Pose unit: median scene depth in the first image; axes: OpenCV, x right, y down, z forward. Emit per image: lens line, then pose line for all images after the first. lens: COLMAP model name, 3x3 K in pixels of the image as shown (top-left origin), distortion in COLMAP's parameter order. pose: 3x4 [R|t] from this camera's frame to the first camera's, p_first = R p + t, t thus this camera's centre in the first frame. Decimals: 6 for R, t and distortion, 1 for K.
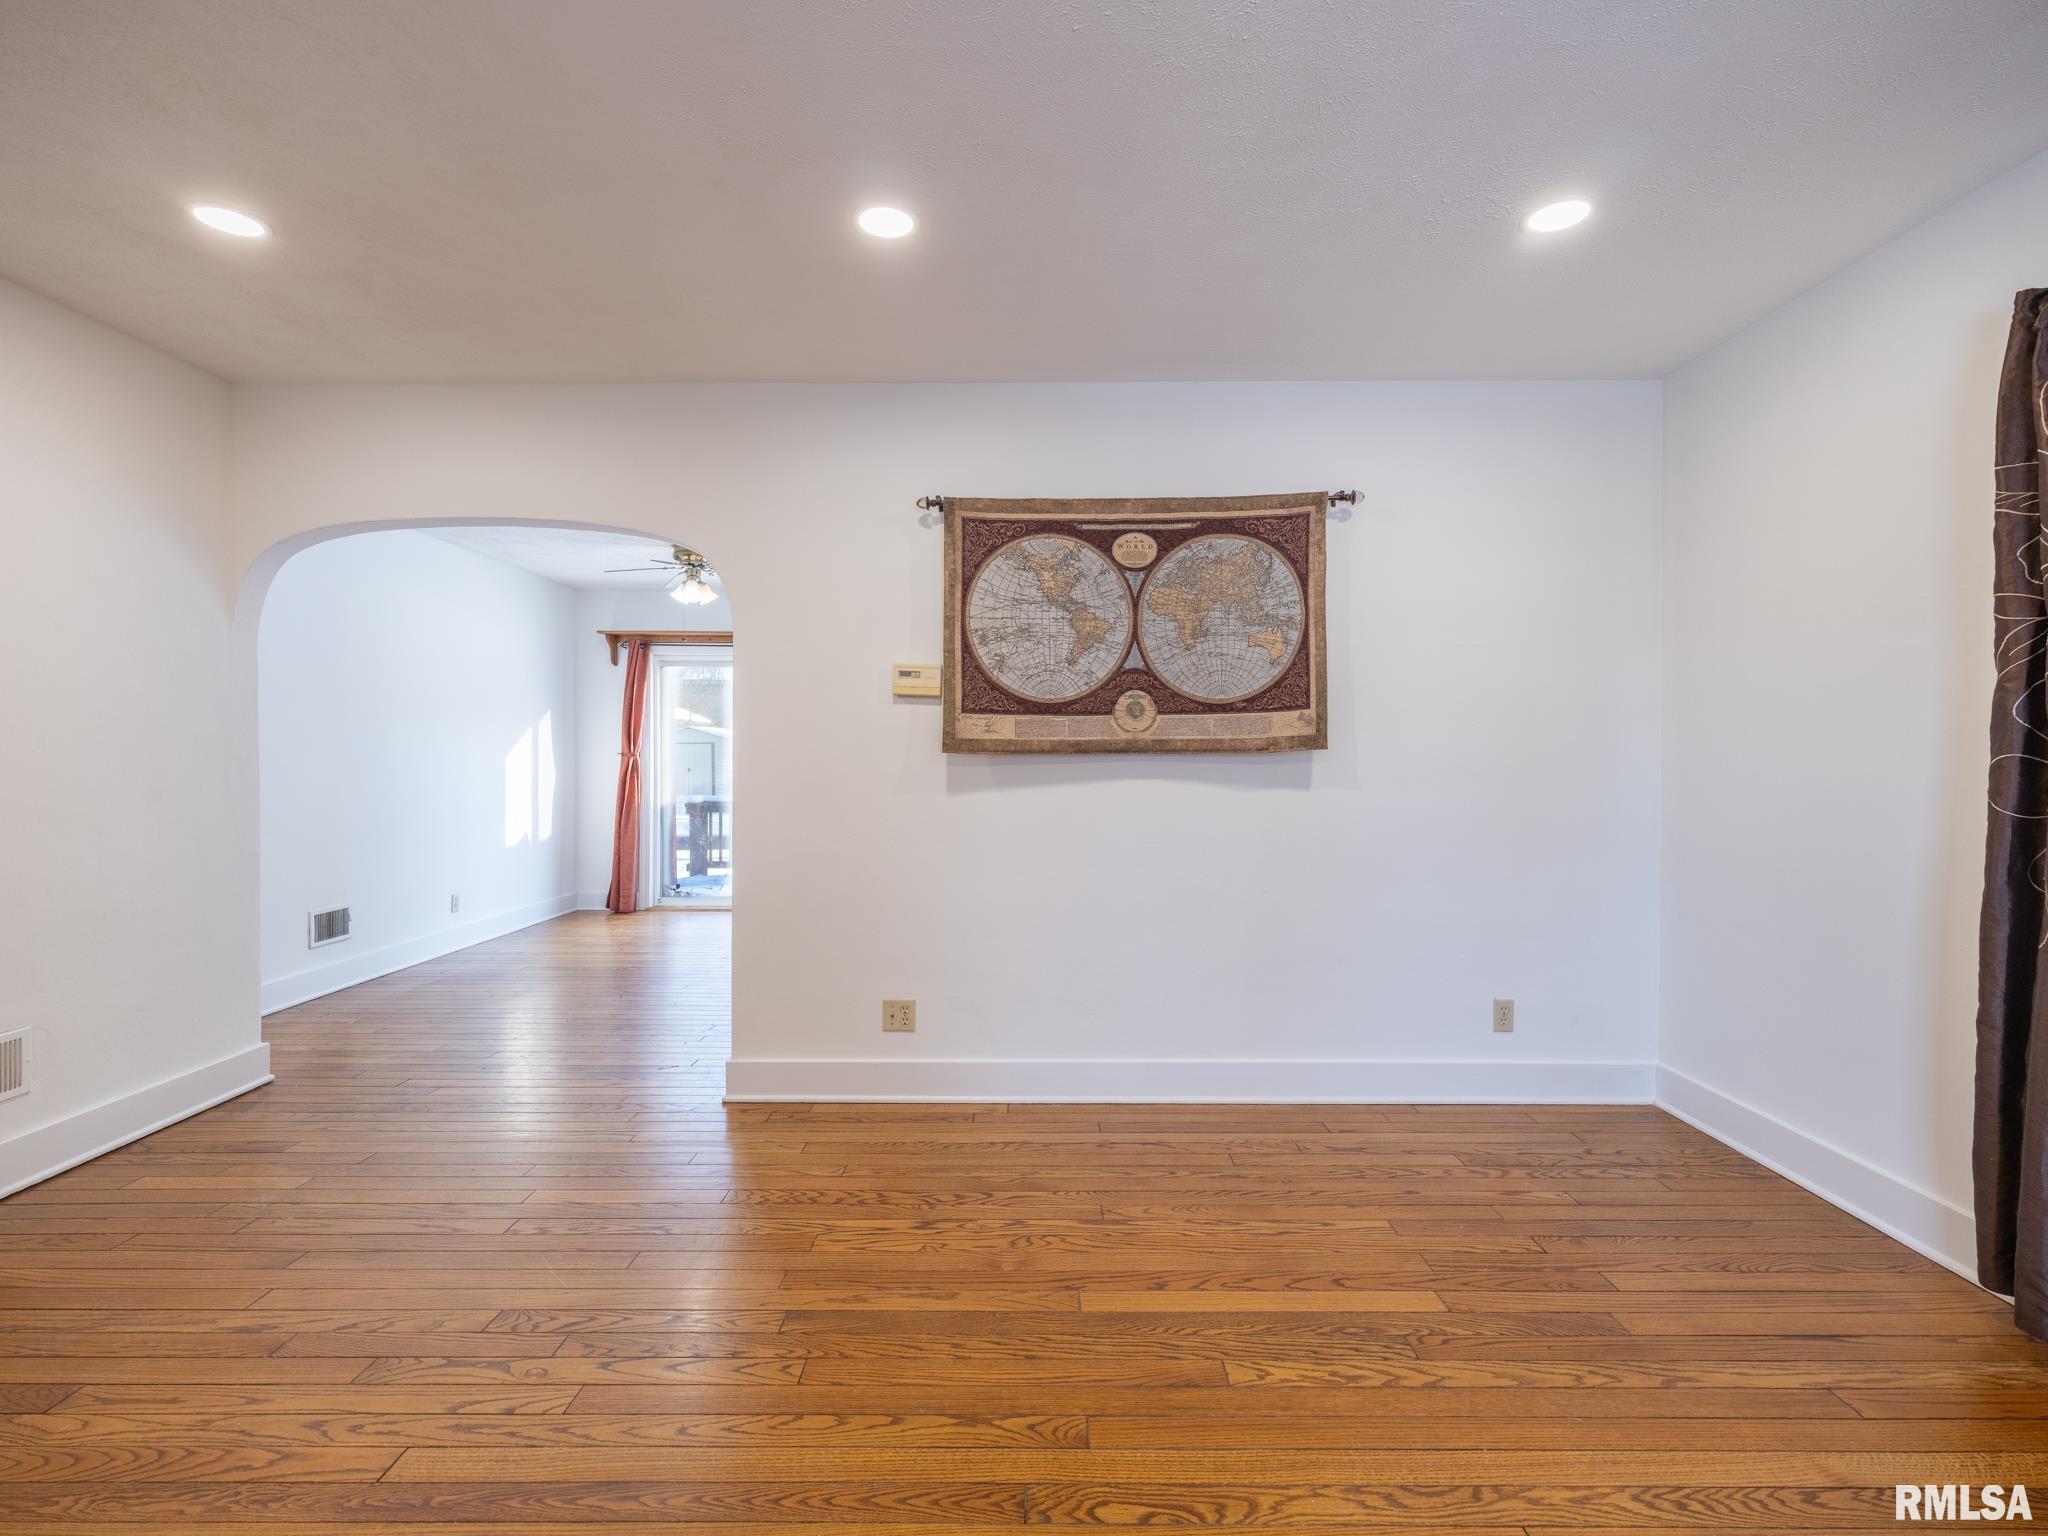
lens RADIAL K [[957.3, 0, 1029.9], [0, 957.3, 766.4], [0, 0, 1]] dist [-0.001536, 0.001024]
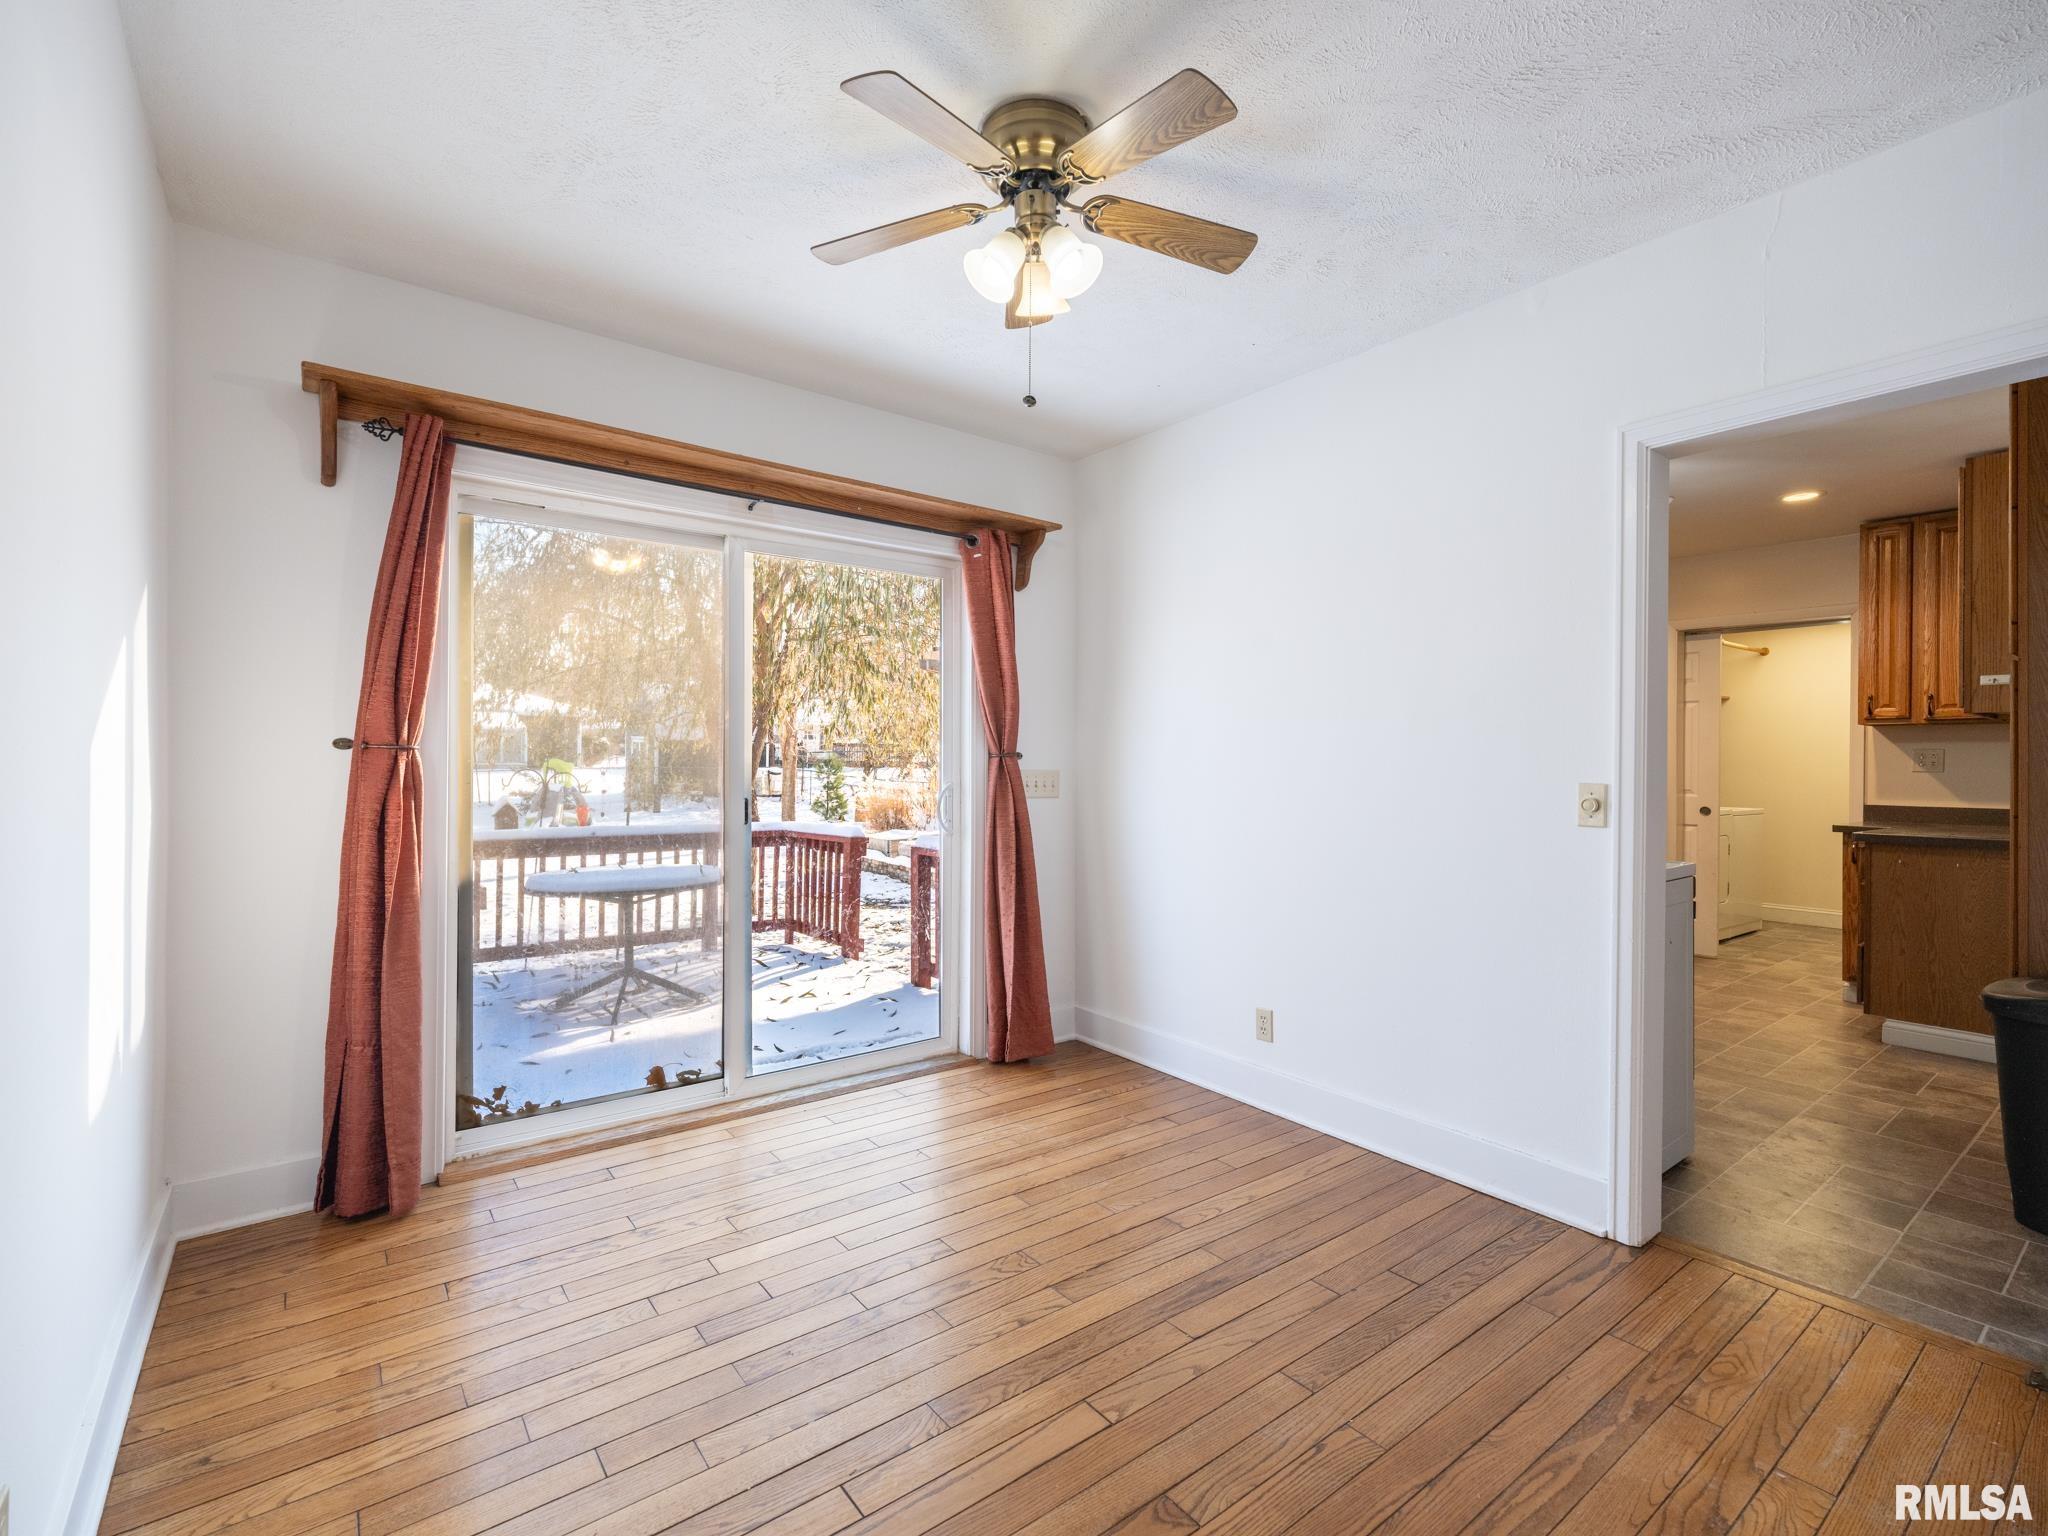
lens RADIAL K [[933.8, 0, 1019.3], [0, 933.8, 765.9], [0, 0, 1]] dist [-0.002667, 0.001508]
pose [[0.790359, 0.002464, 0.612640, -1.021224], [-0.000381, 0.999994, -0.003531, -0.010311], [-0.612644, 0.002557, 0.790354, 1.361659]]
